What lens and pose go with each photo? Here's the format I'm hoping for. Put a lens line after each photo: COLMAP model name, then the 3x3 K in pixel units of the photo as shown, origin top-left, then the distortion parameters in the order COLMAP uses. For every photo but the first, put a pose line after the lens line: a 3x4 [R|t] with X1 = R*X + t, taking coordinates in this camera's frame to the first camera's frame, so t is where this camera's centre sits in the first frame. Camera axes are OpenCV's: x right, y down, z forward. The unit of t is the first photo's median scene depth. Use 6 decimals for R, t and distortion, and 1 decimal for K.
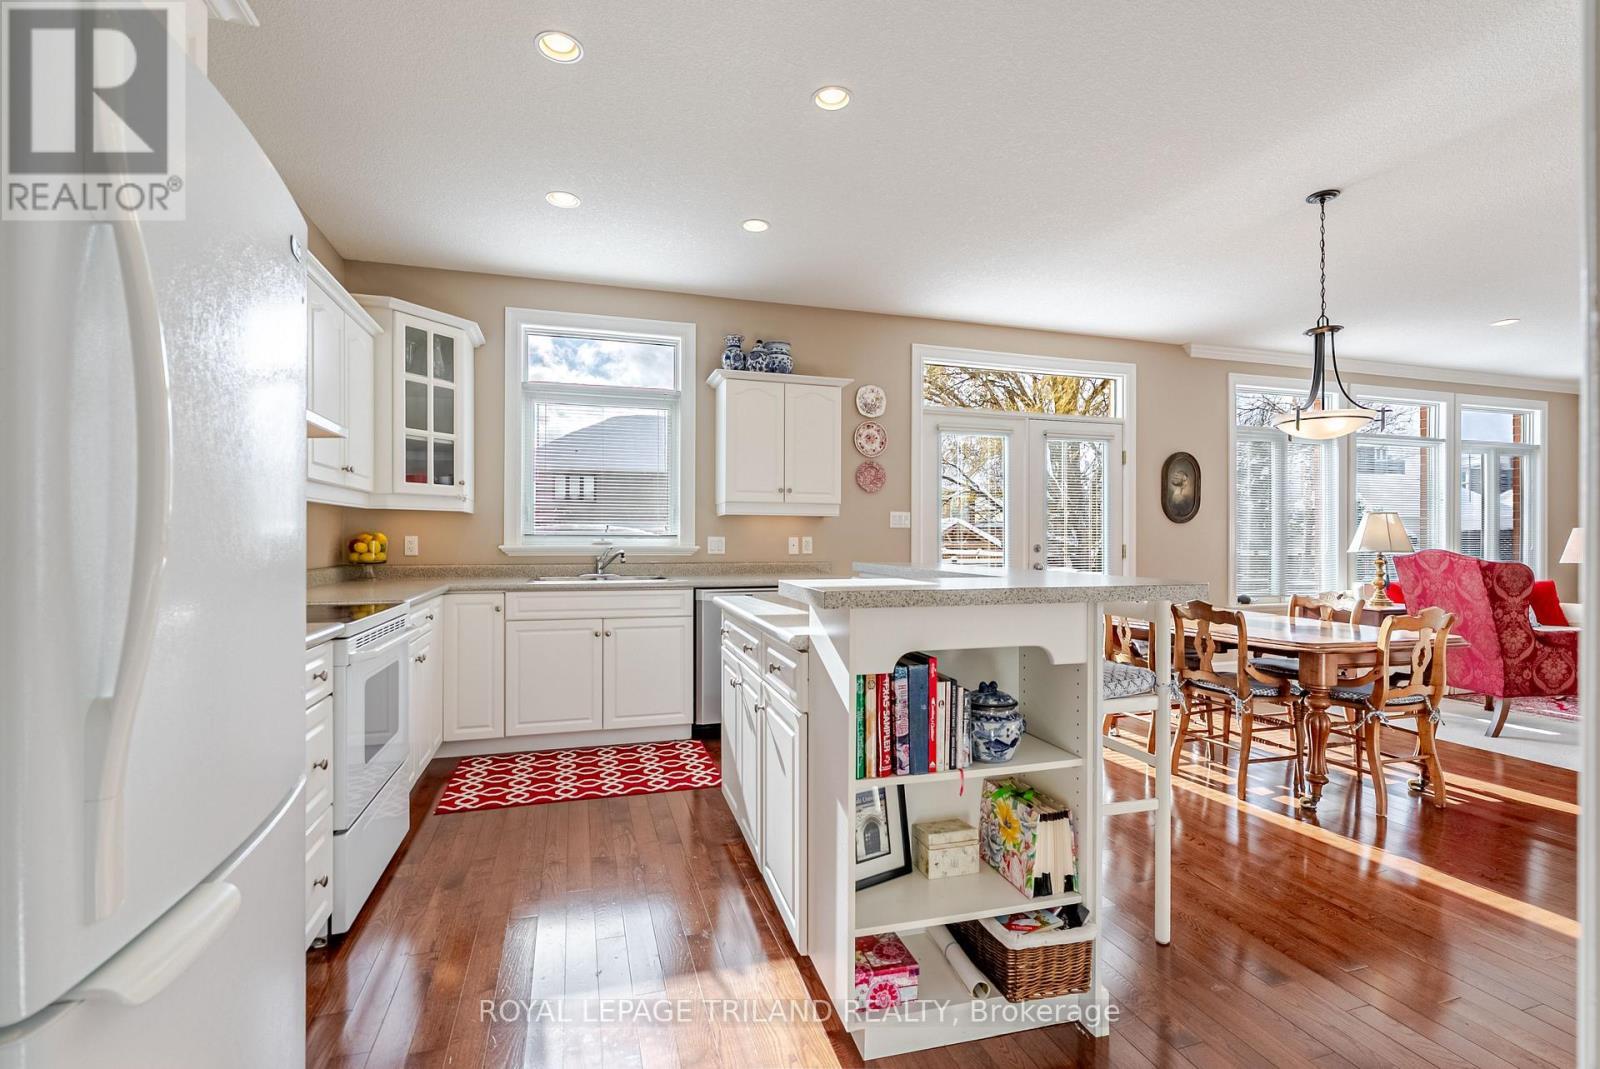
lens RADIAL K [[725.2, 0, 795.7], [0, 725.2, 537.2], [0, 0, 1]] dist [-0.005243, 0.001872]
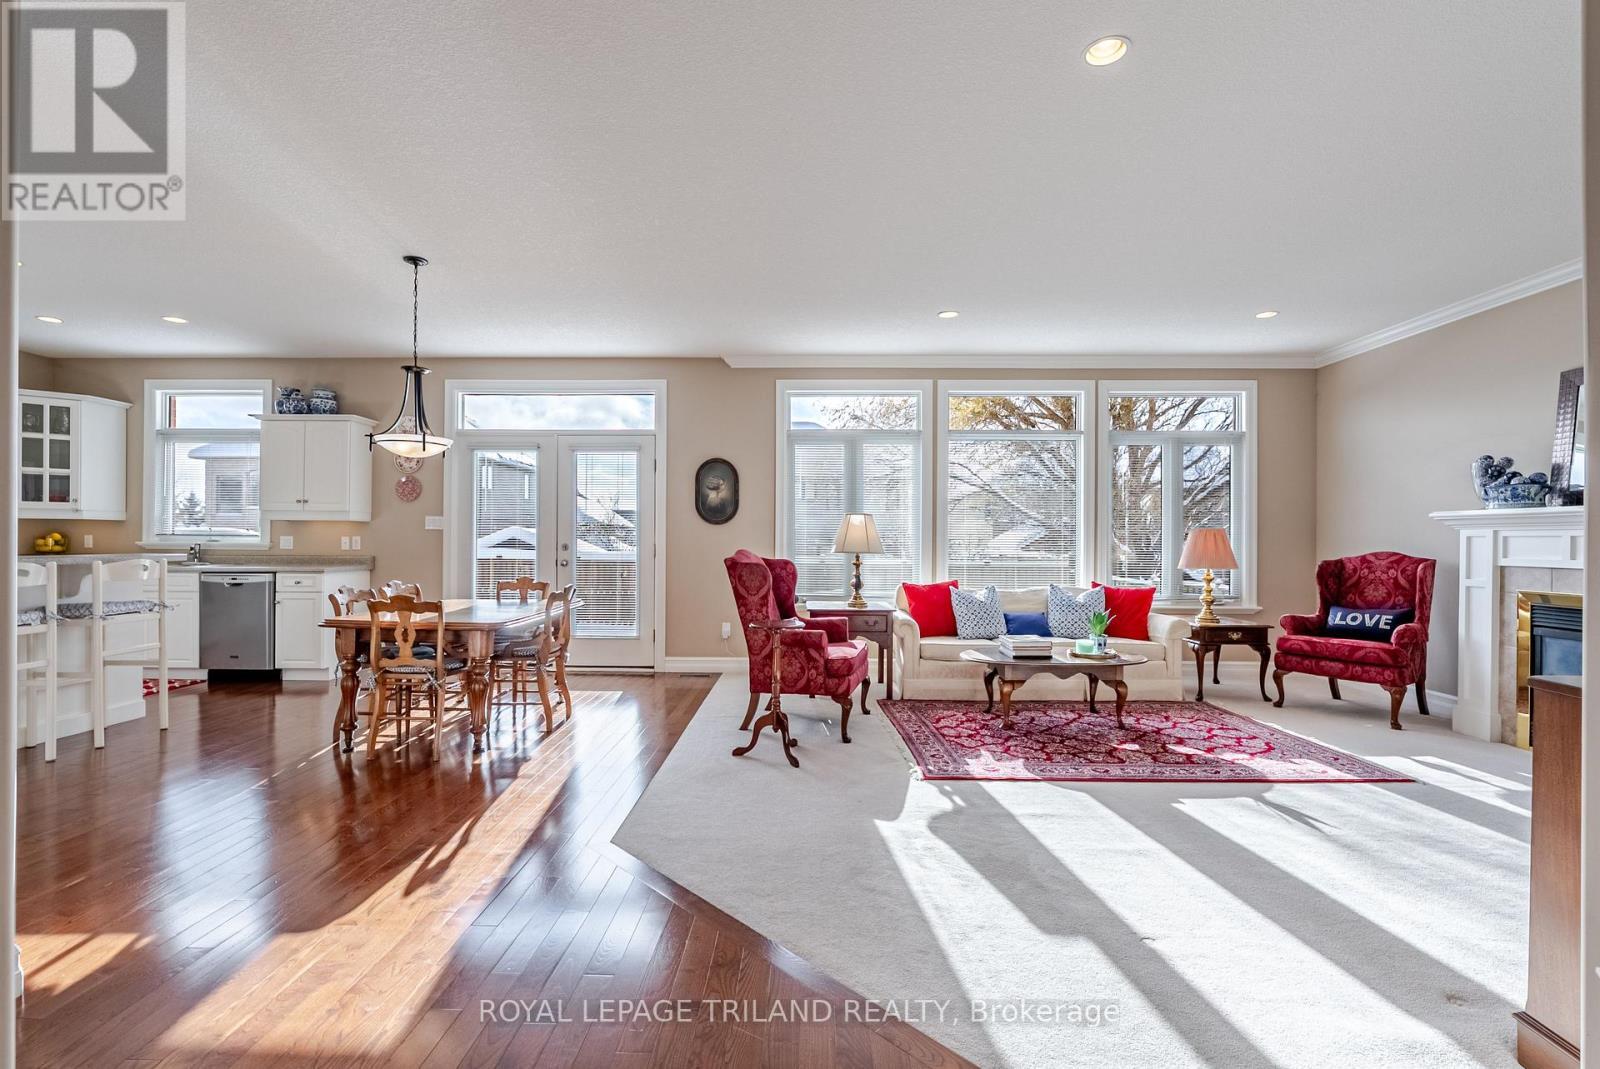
lens RADIAL K [[725.2, 0, 787.5], [0, 725.2, 538.3], [0, 0, 1]] dist [-0.005243, 0.001872]
pose [[0.947324, 0.003582, -0.320256, 1.265773], [-0.003115, 0.999993, 0.001969, -0.002053], [0.320261, -0.000868, 0.947329, 0.025316]]
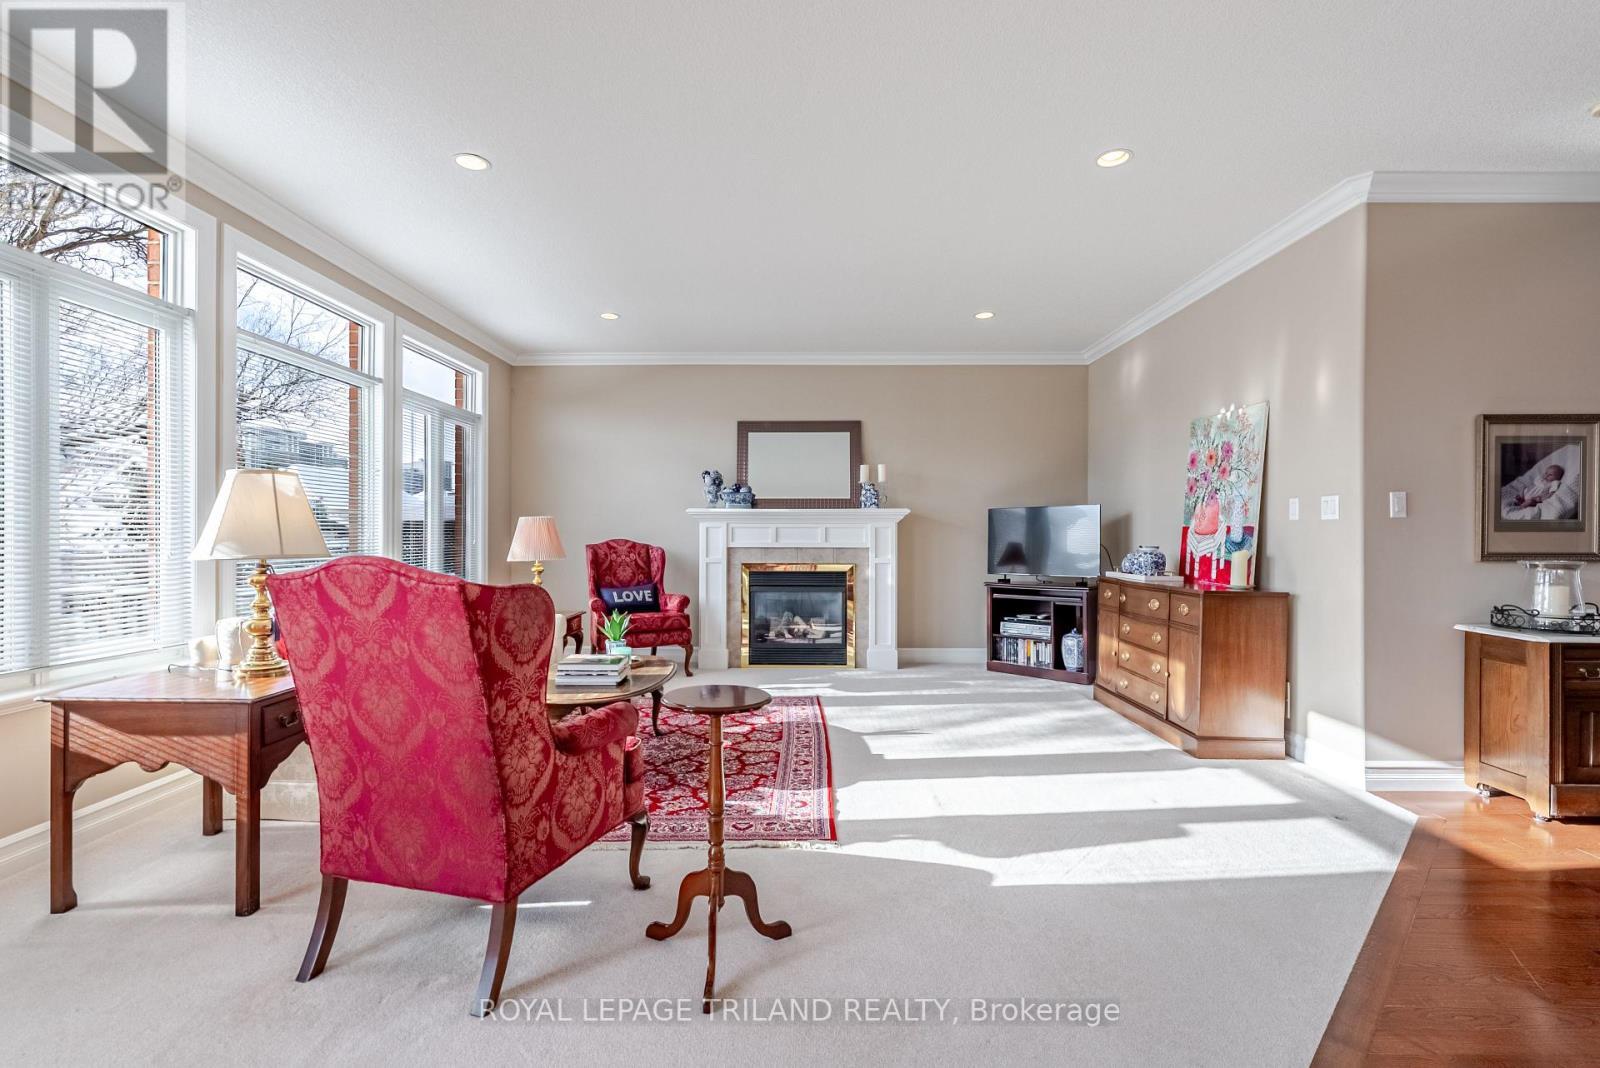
lens RADIAL K [[725.2, 0, 788.4], [0, 725.2, 541.3], [0, 0, 1]] dist [-0.005243, 0.001872]
pose [[0.319781, -0.010356, 0.947435, 0.586512], [-0.005994, 0.999898, 0.012953, 0.002864], [-0.947473, -0.009821, 0.319686, 0.657888]]
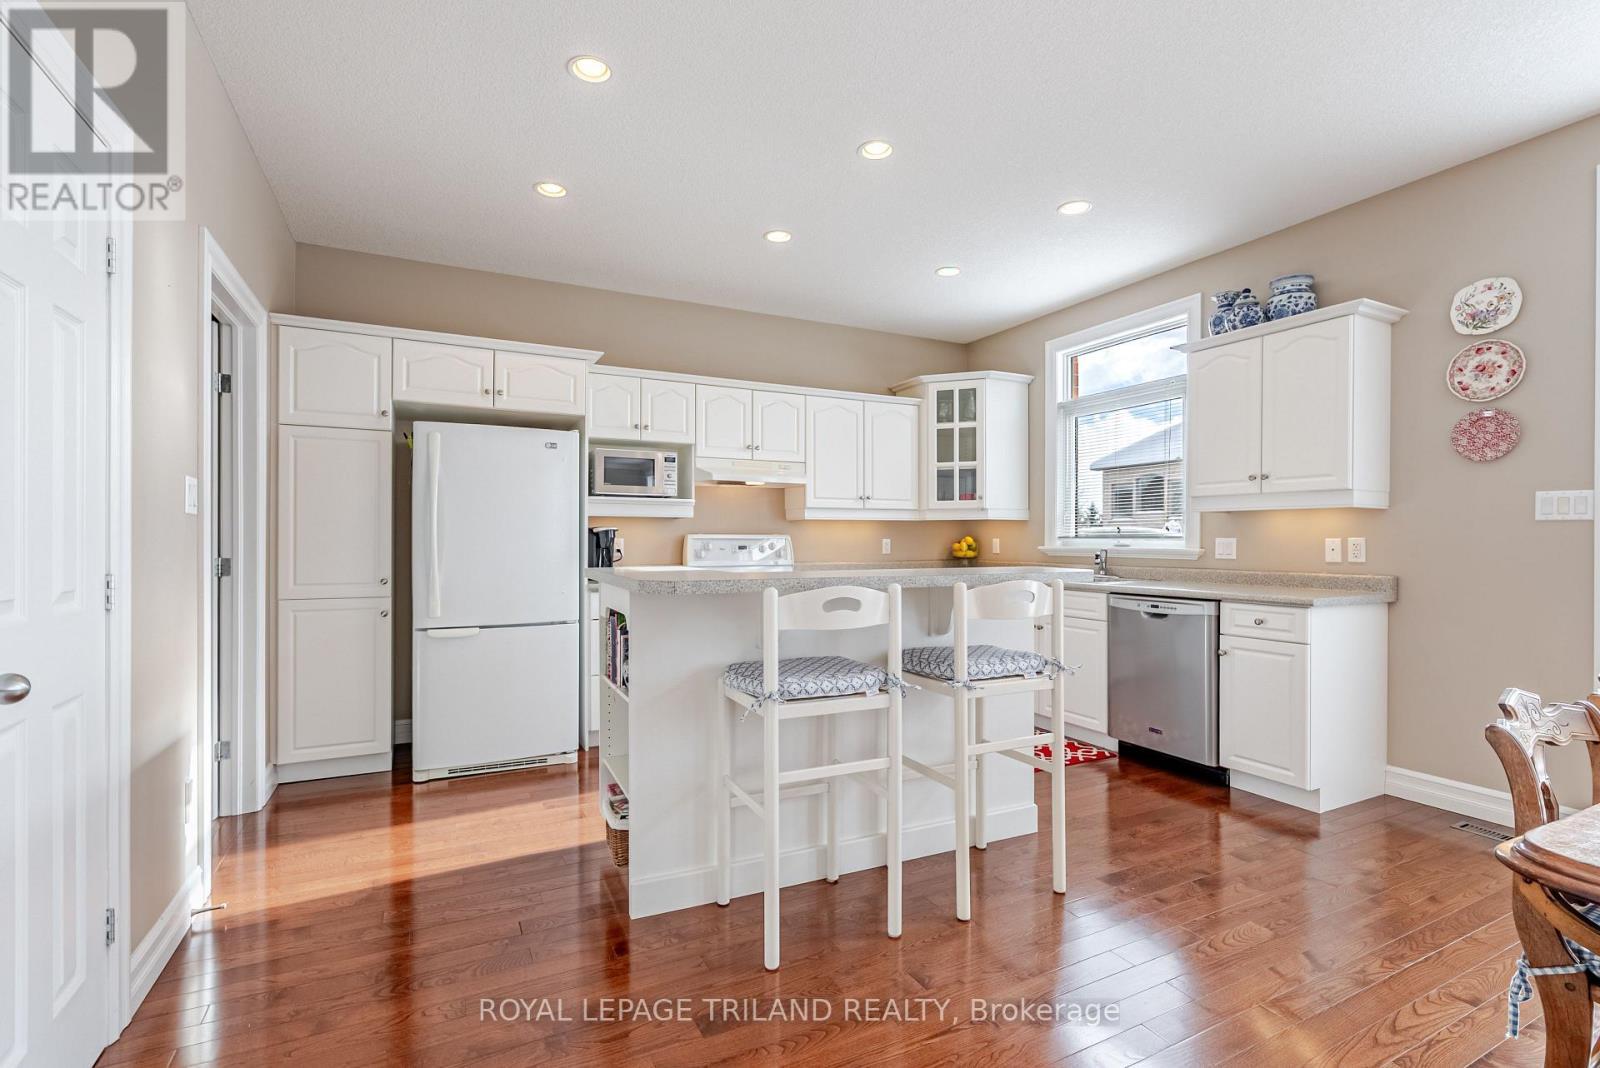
lens RADIAL K [[725.2, 0, 799.7], [0, 725.2, 537.8], [0, 0, 1]] dist [-0.005243, 0.001872]
pose [[0.170623, -0.003931, -0.985329, 0.657960], [0.002182, 0.999991, -0.003612, 0.001077], [0.985334, -0.001534, 0.170630, 0.396362]]
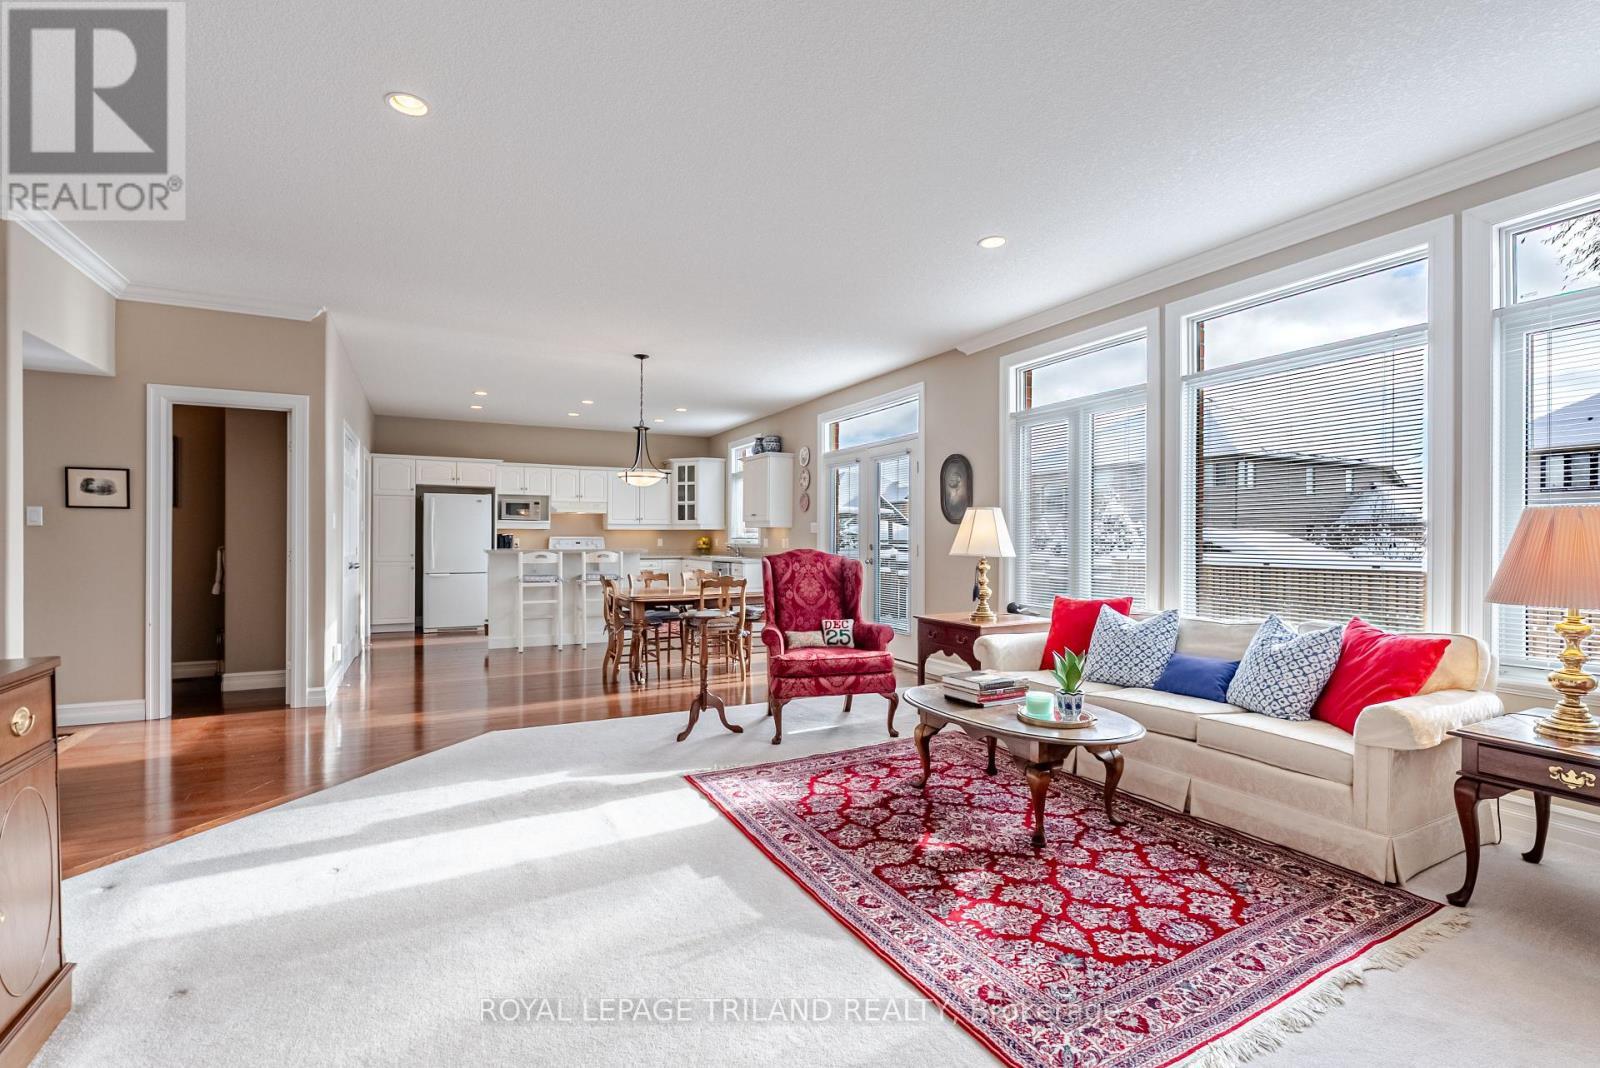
lens RADIAL K [[725.2, 0, 799.7], [0, 725.2, 536.0], [0, 0, 1]] dist [-0.005243, 0.001872]
pose [[0.169233, -0.005950, -0.985558, 1.942217], [0.001092, 0.999982, -0.005849, 0.004250], [0.985575, -0.000086, 0.169237, 0.797576]]
